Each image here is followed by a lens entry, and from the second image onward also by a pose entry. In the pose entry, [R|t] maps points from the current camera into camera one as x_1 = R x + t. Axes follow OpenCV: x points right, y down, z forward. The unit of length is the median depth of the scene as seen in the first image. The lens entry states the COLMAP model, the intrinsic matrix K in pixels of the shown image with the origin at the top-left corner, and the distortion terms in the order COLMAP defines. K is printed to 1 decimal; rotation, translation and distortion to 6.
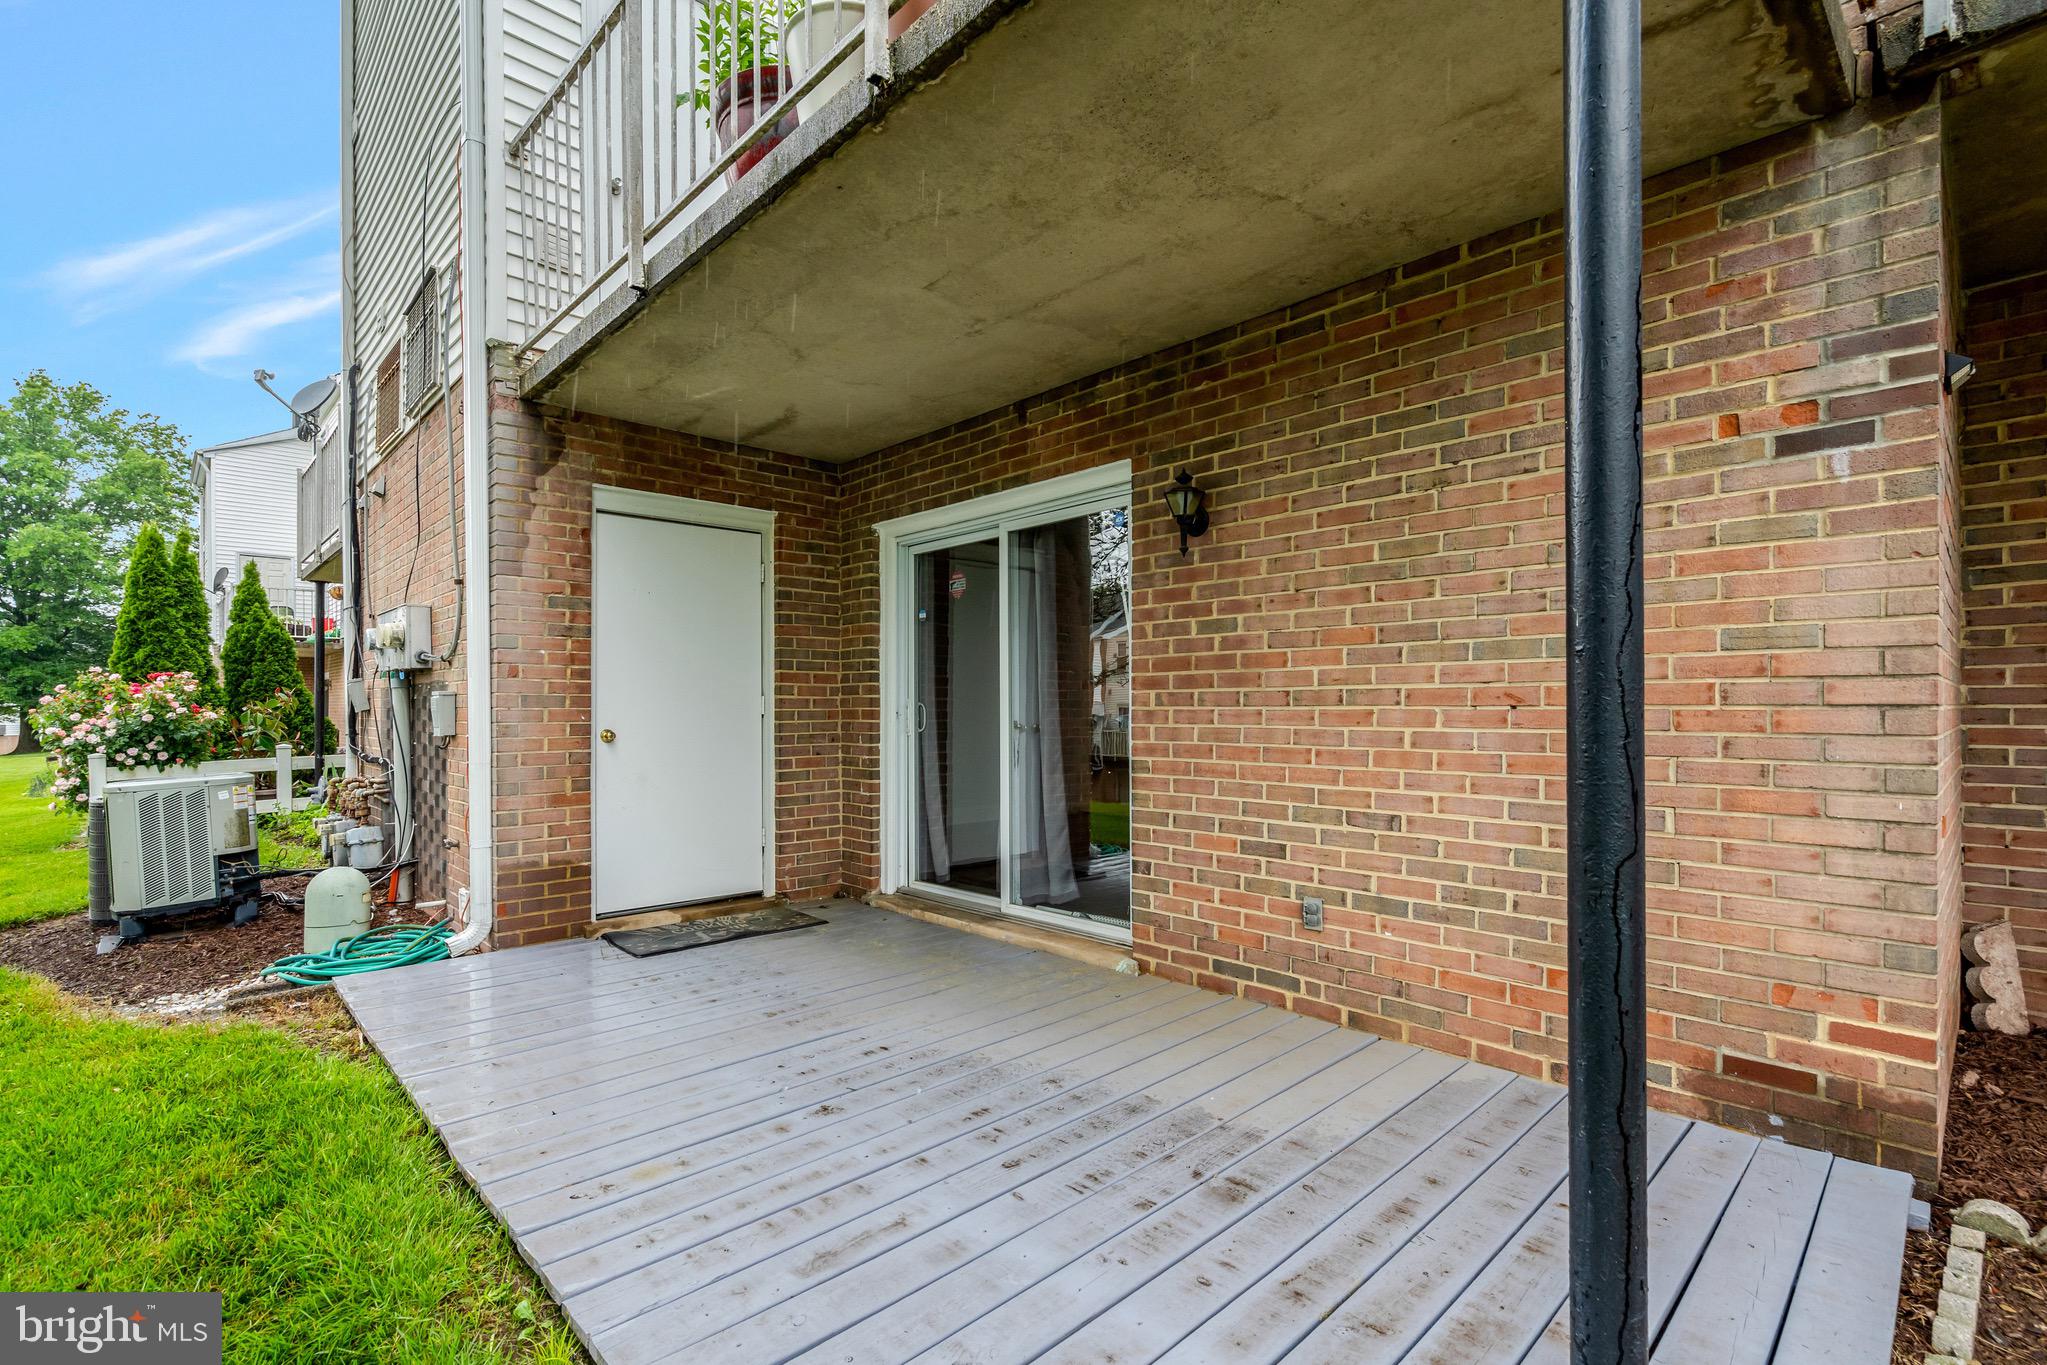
lens RADIAL K [[950.9, 0, 1019.0], [0, 950.9, 702.5], [0, 0, 1]] dist [-0.004300, 0.002213]
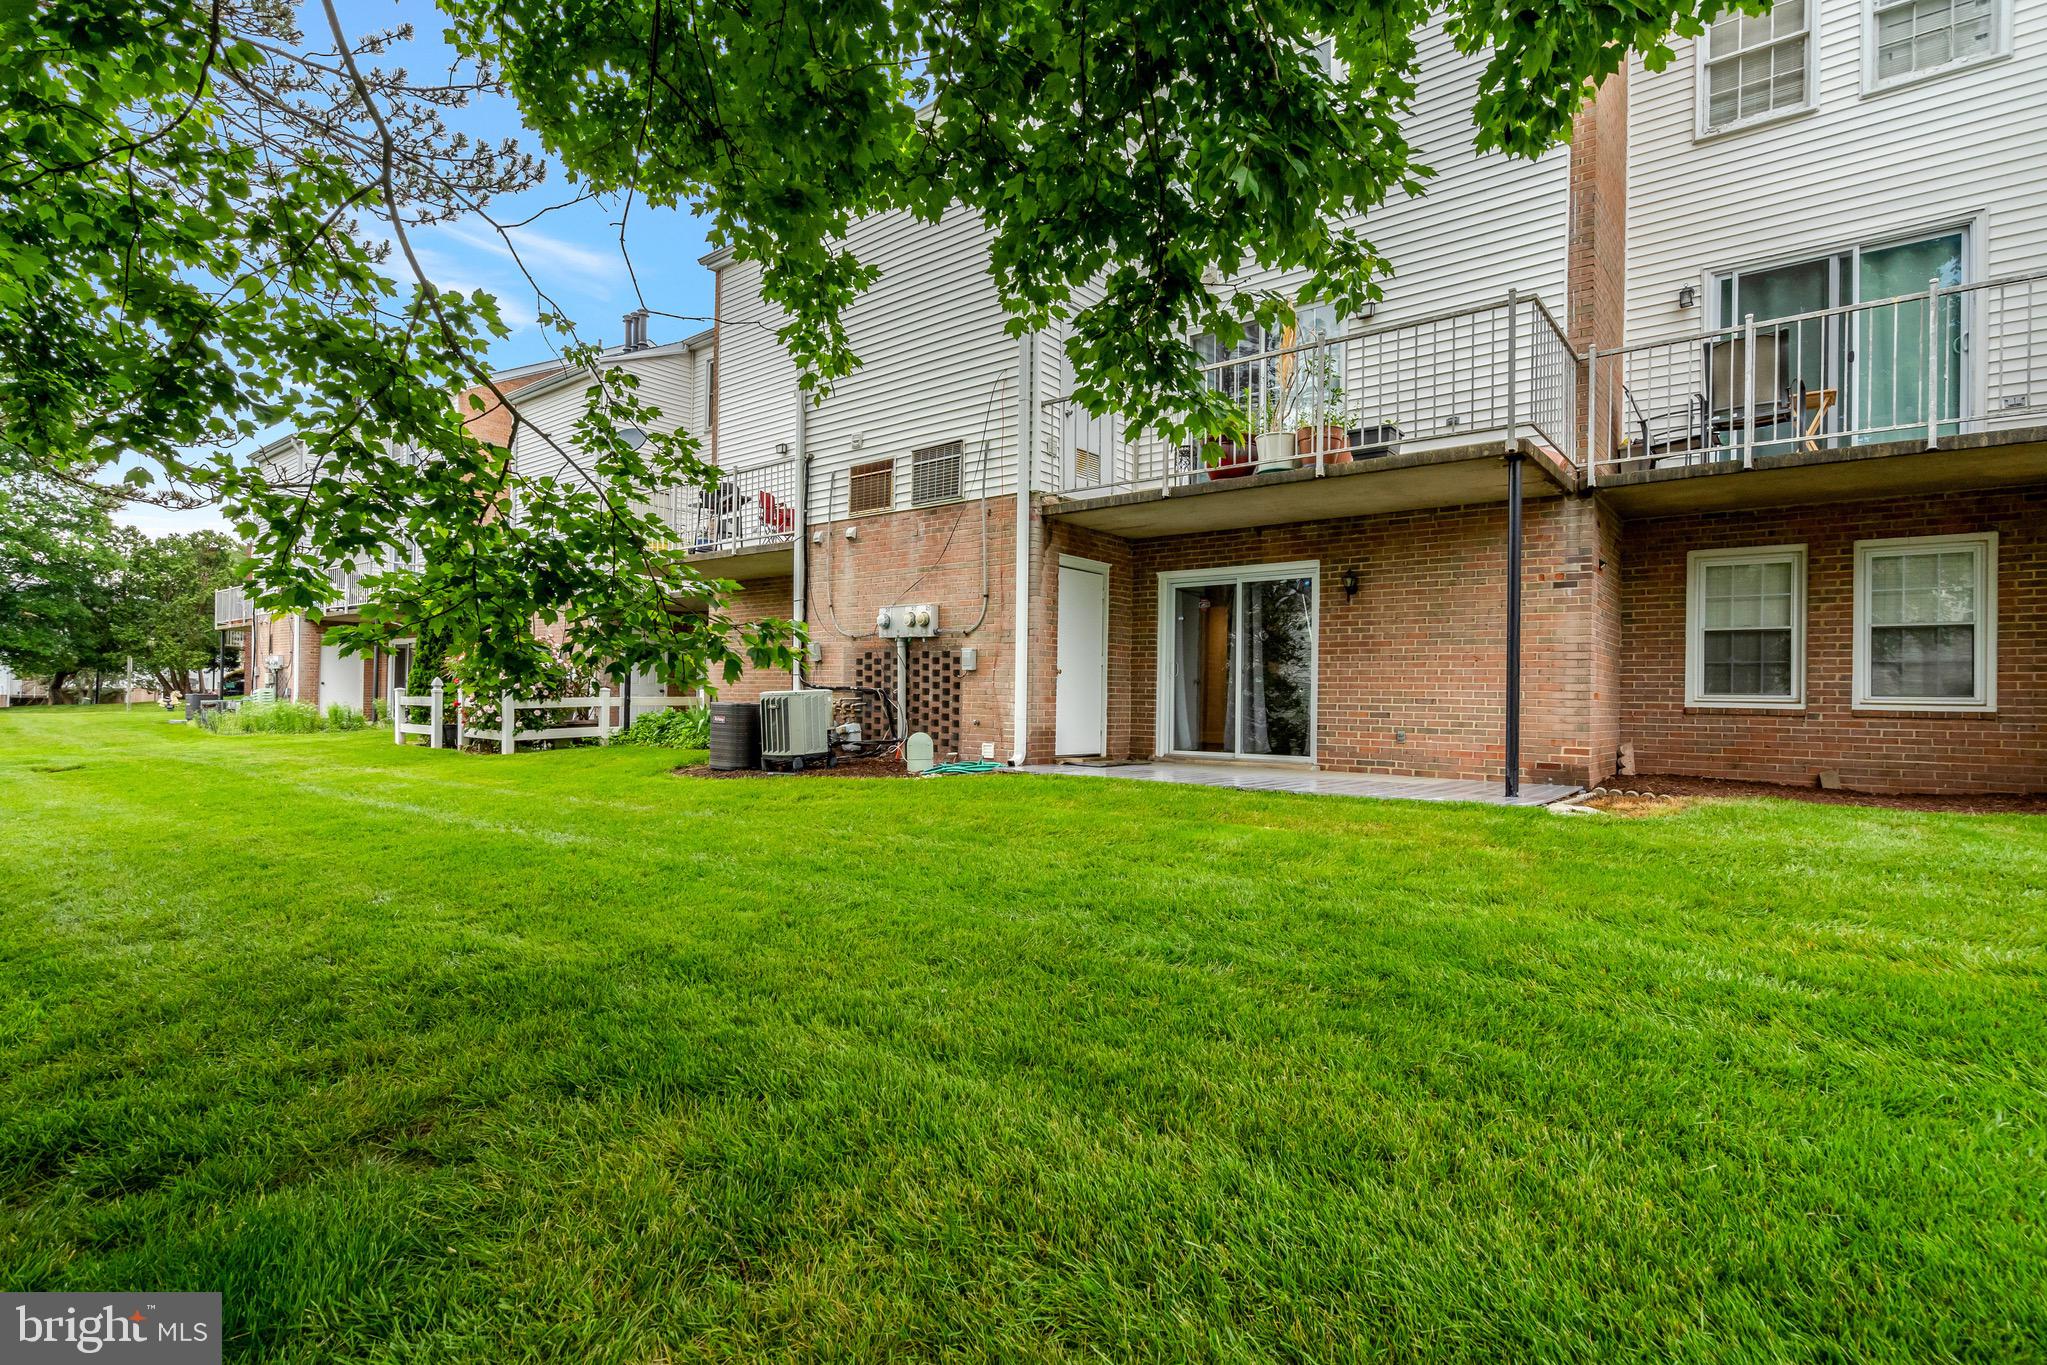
lens RADIAL K [[950.9, 0, 1028.3], [0, 950.9, 678.4], [0, 0, 1]] dist [-0.004300, 0.002213]
pose [[0.992330, 0.025636, 0.120925, -0.977150], [-0.023938, 0.999594, -0.015476, 0.110193], [-0.121273, 0.012462, 0.992541, -1.420680]]
